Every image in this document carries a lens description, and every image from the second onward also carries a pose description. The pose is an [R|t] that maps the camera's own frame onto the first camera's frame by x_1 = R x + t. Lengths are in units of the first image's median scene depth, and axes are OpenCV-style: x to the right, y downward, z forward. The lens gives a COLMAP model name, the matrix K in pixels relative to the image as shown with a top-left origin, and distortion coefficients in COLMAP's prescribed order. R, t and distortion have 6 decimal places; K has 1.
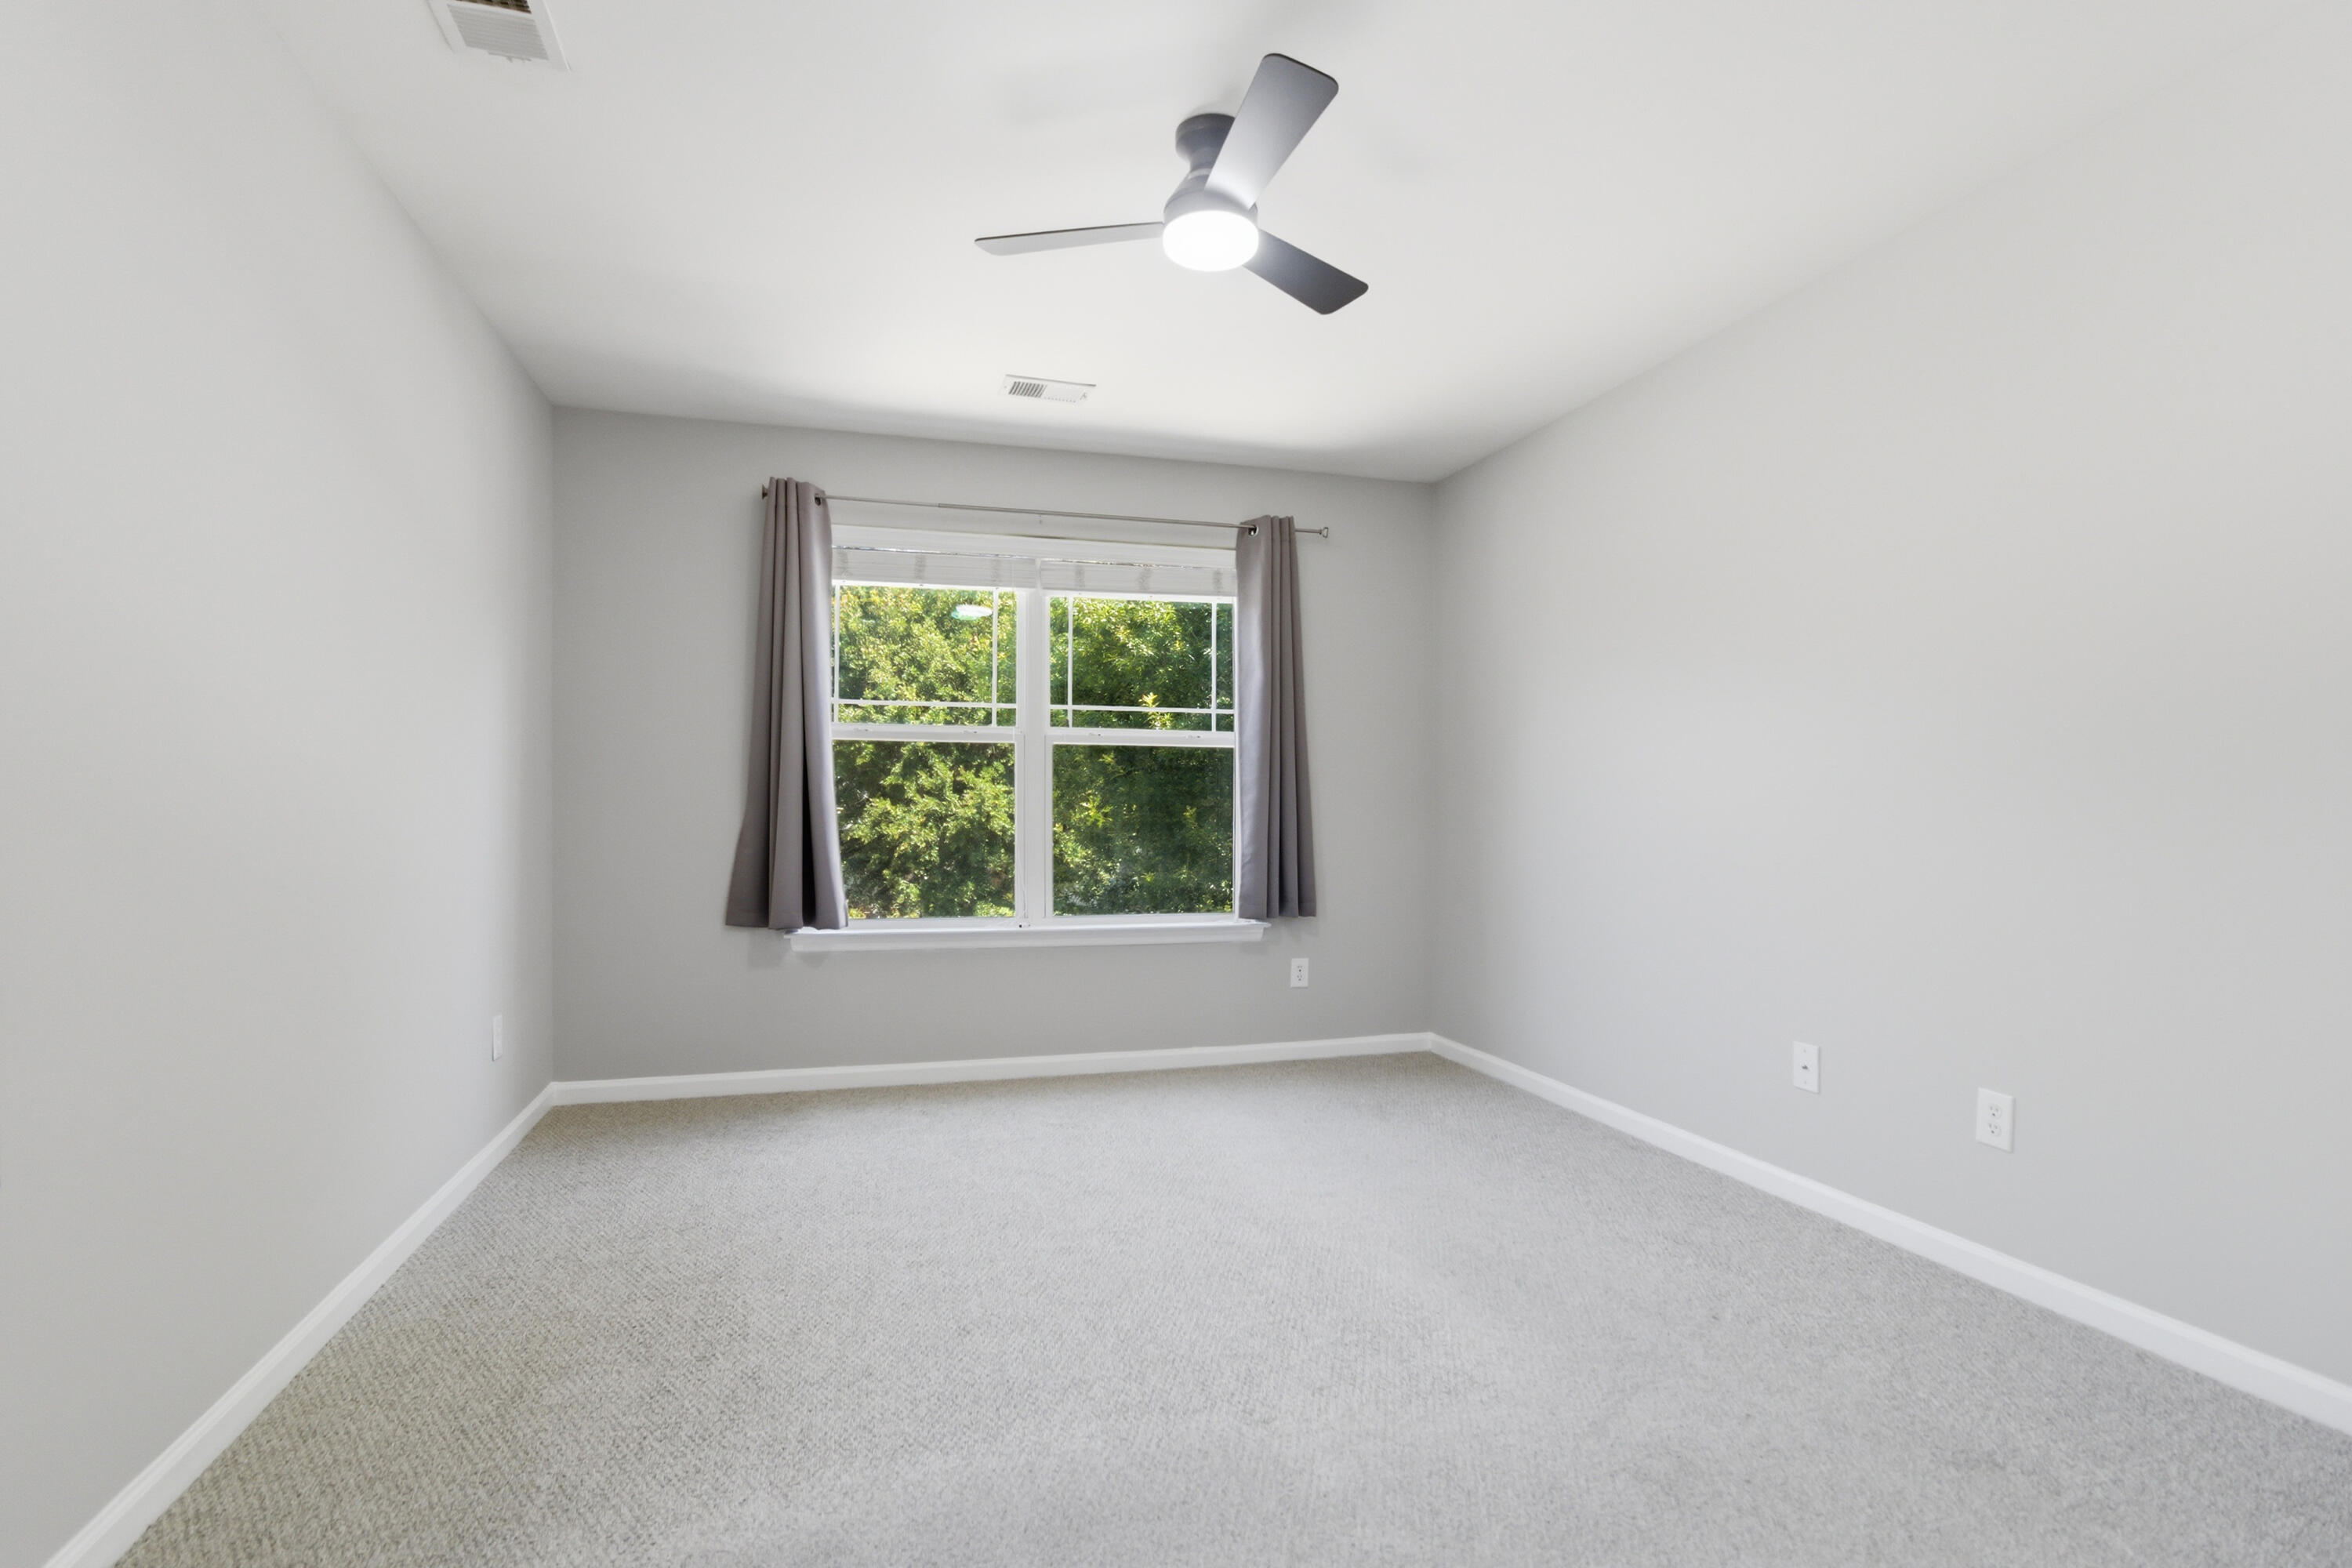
lens RADIAL K [[1116.9, 0, 1165.8], [0, 1116.9, 791.4], [0, 0, 1]] dist [-0.051951, 0.027744]
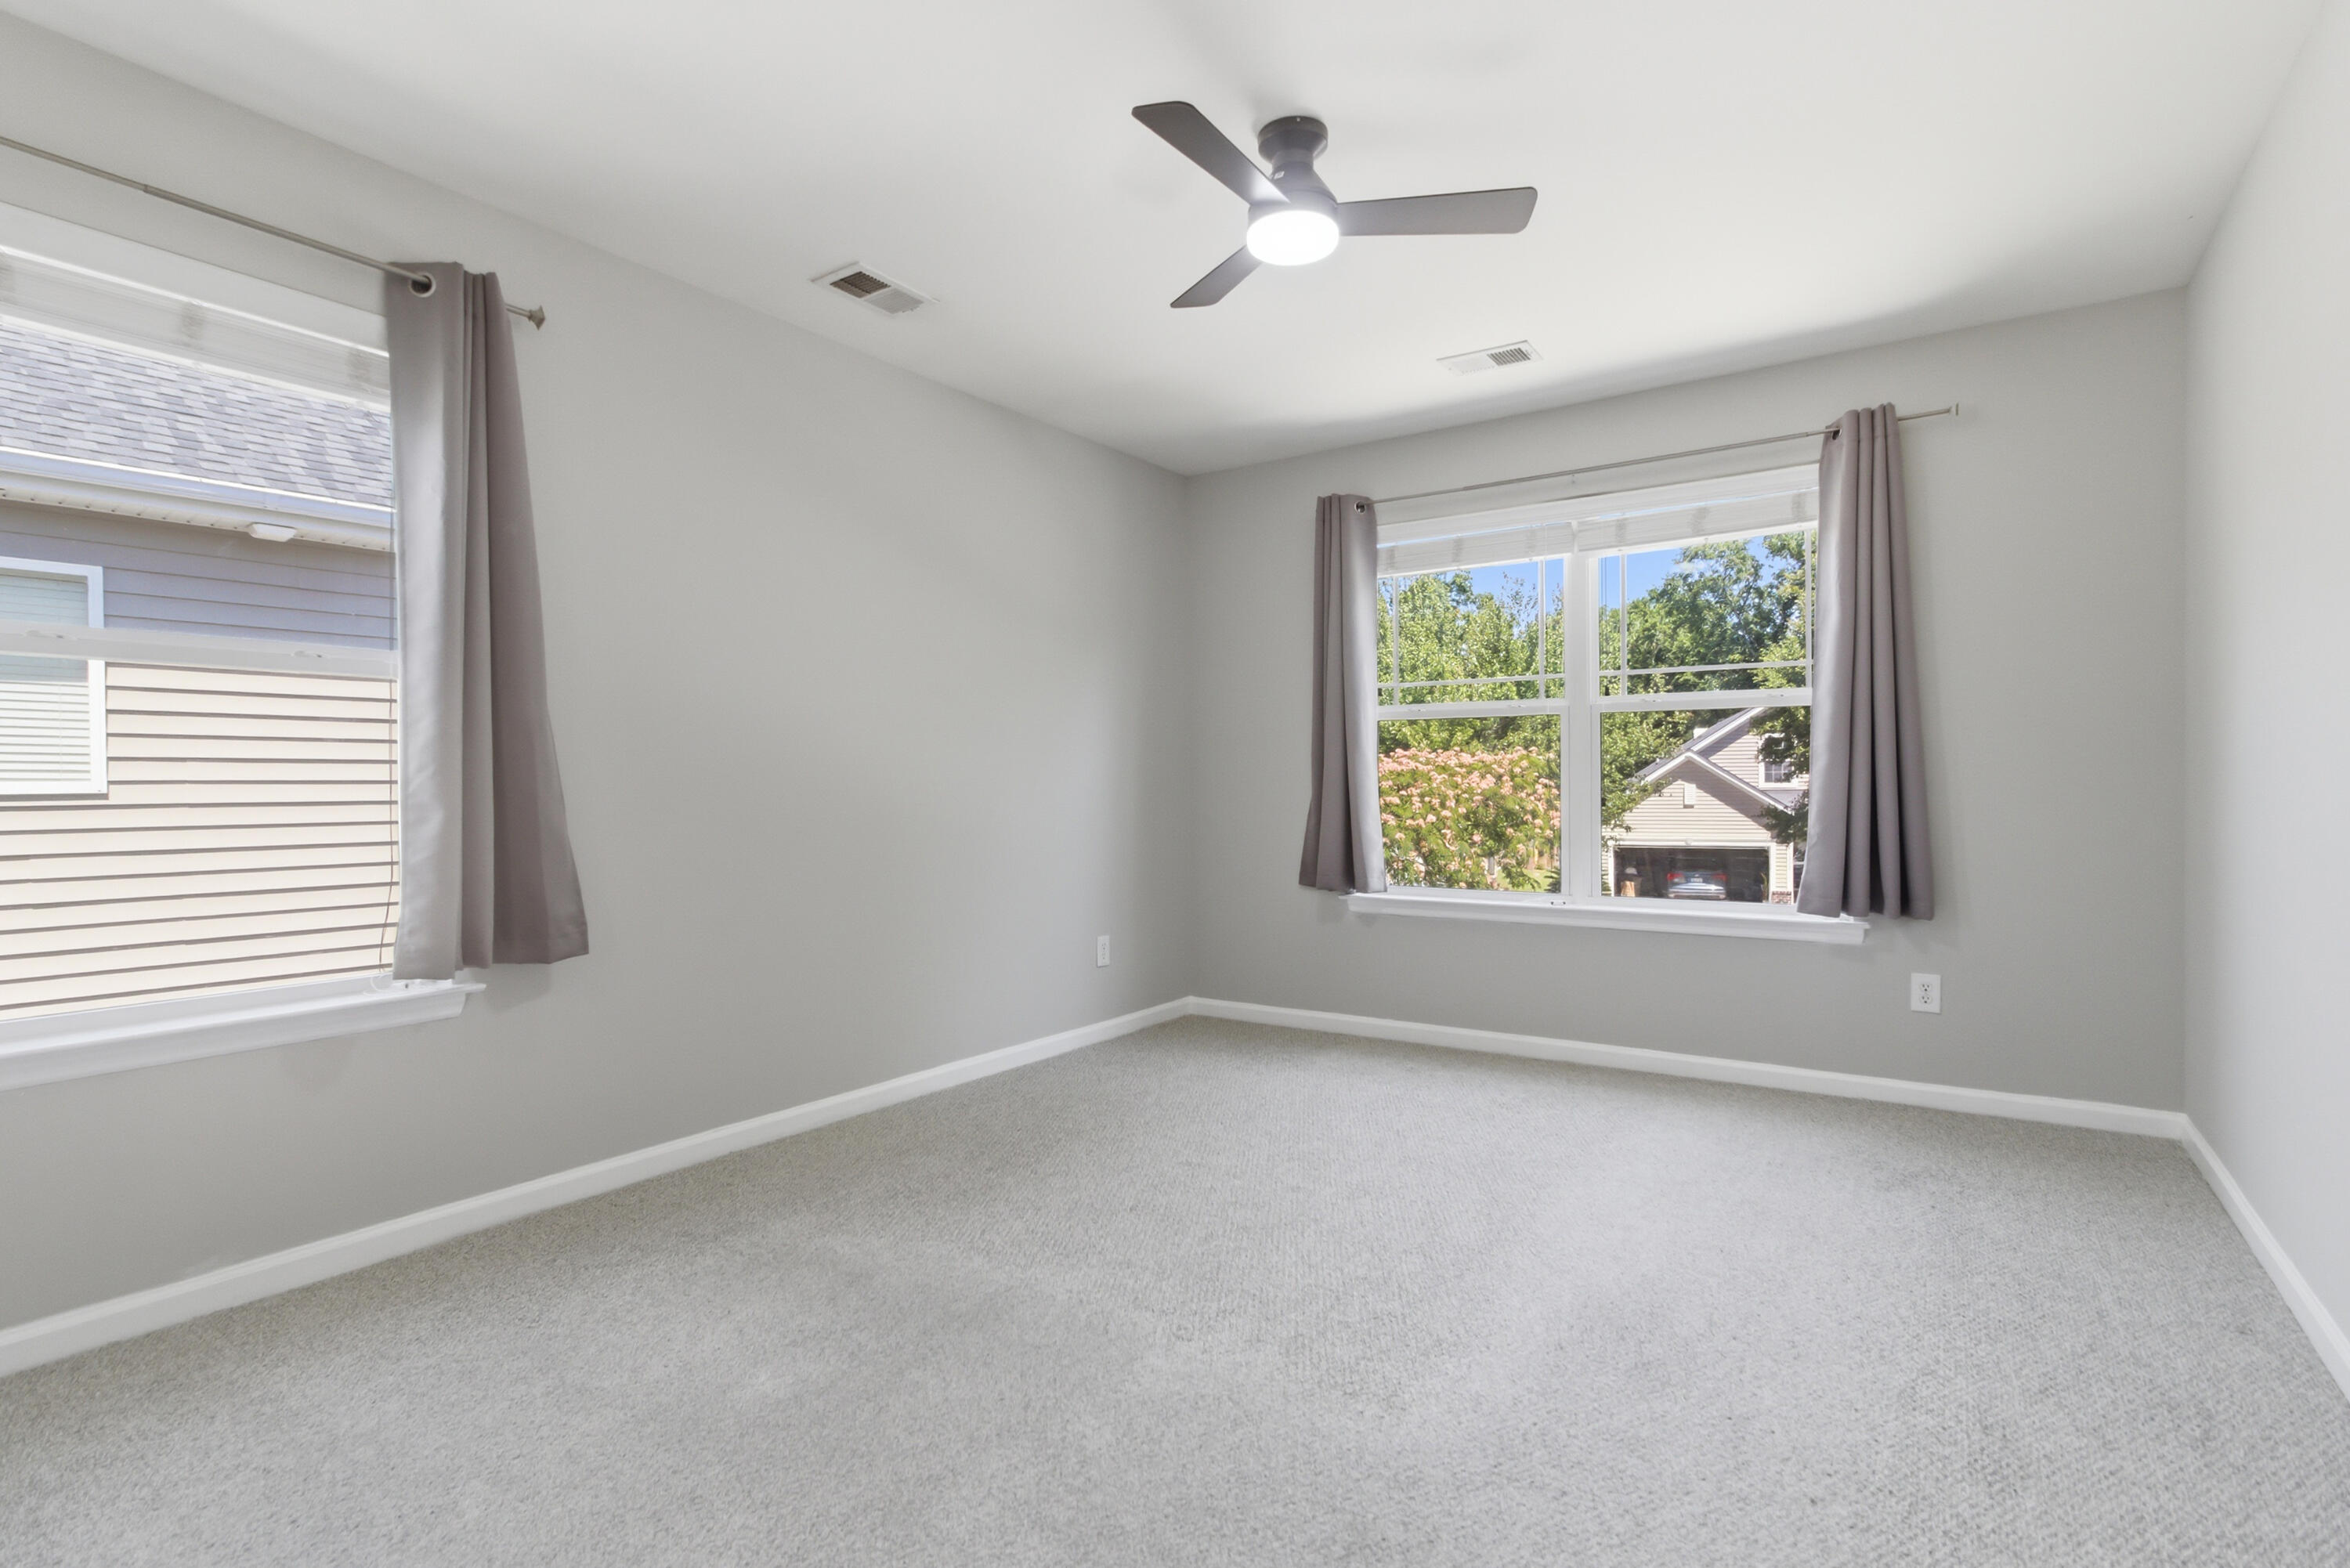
lens RADIAL K [[1131.9, 0, 1173.9], [0, 1131.9, 768.8], [0, 0, 1]] dist [-0.053674, 0.017996]
pose [[0.630004, -0.016799, -0.776410, 0.387804], [0.018872, 0.999802, -0.006320, 0.003295], [0.776362, -0.010671, 0.630196, 0.118805]]
